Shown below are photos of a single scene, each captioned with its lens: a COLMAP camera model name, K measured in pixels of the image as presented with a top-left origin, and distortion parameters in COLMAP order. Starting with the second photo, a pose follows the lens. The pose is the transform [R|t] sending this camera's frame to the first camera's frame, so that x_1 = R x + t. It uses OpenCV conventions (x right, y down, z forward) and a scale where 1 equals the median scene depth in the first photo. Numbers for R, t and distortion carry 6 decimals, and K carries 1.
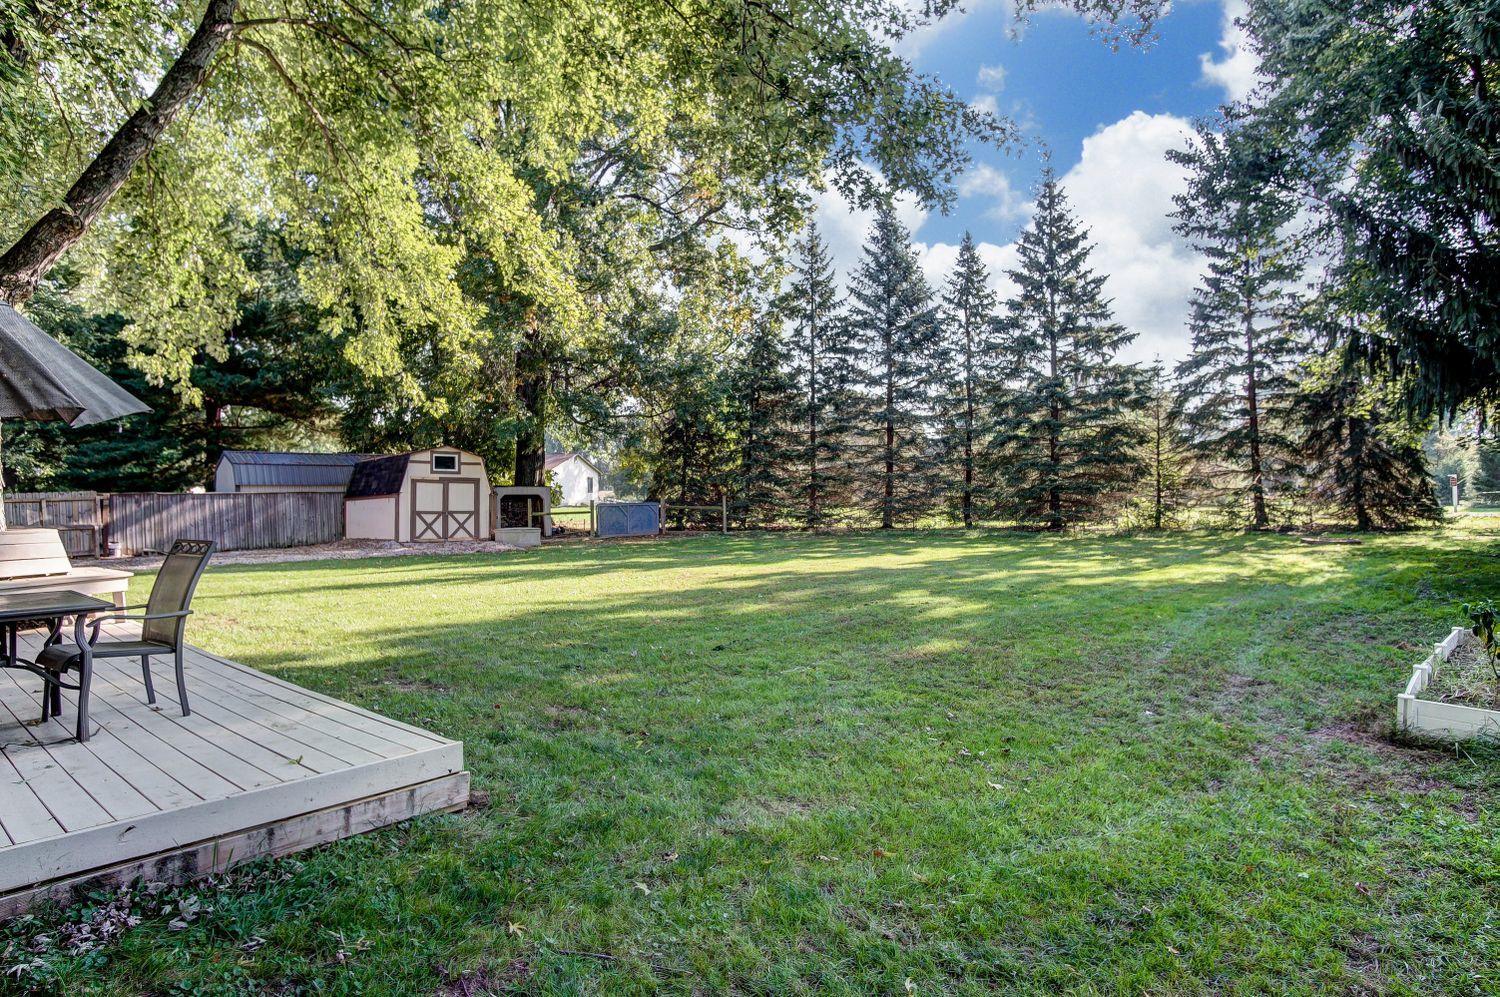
lens RADIAL K [[847.1, 0, 751.3], [0, 847.1, 510.5], [0, 0, 1]] dist [-0.006036, -0.000685]
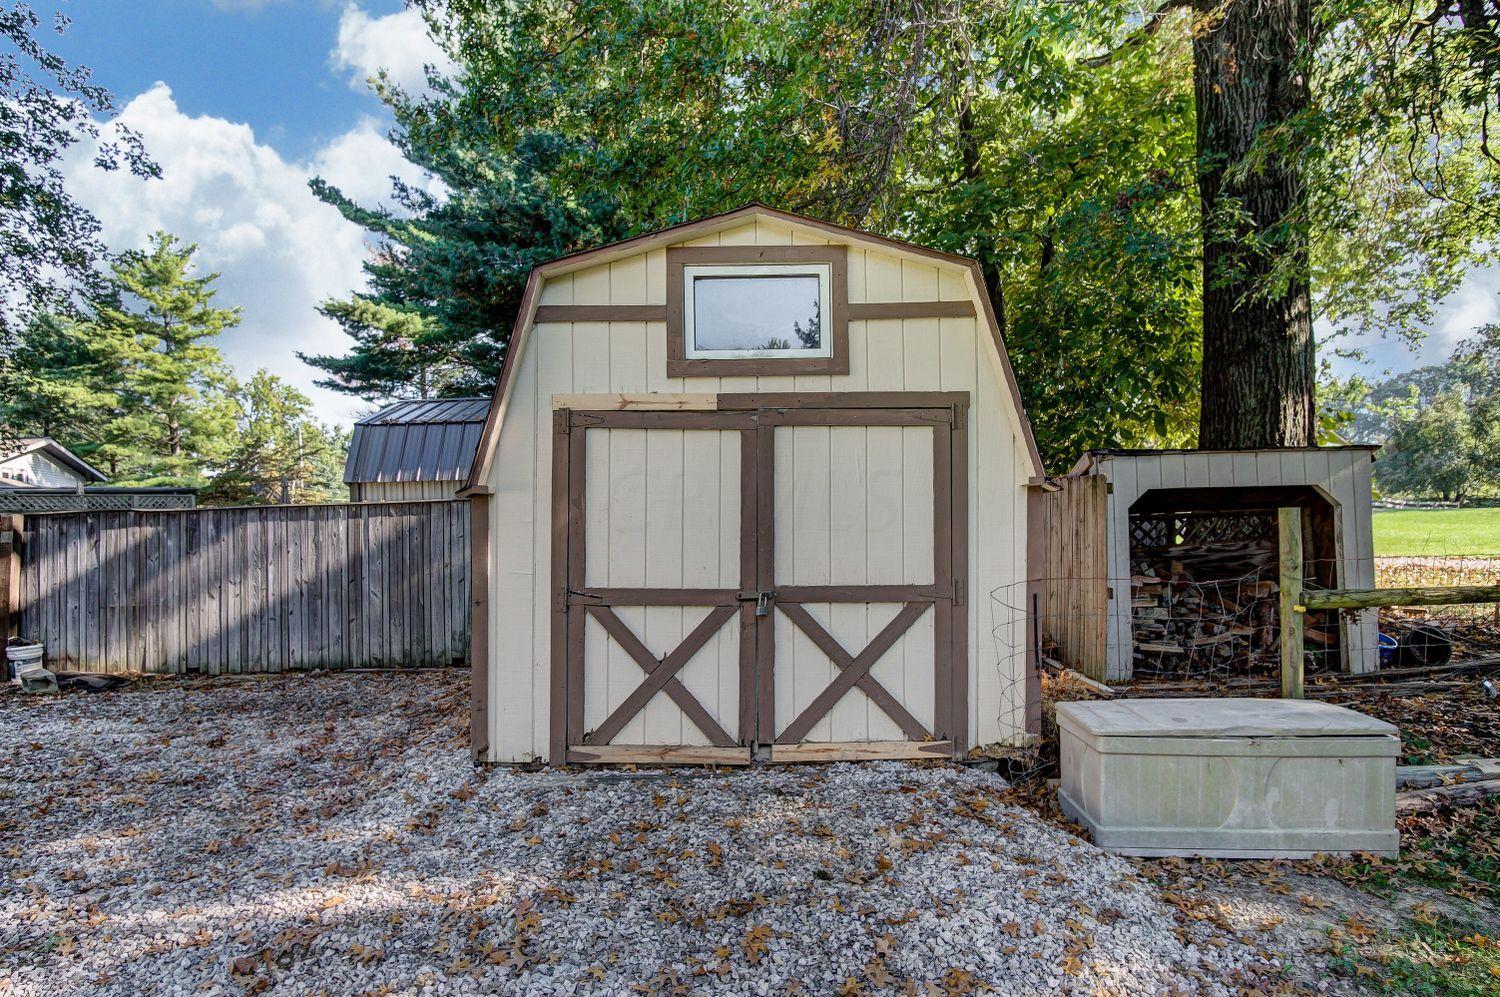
lens RADIAL K [[847.1, 0, 751.3], [0, 847.1, 510.5], [0, 0, 1]] dist [-0.006036, -0.000685]
pose [[0.720429, -0.009123, -0.693469, -0.237561], [0.009674, 0.999948, -0.003105, -0.014648], [0.693461, -0.004472, 0.720480, 0.860717]]
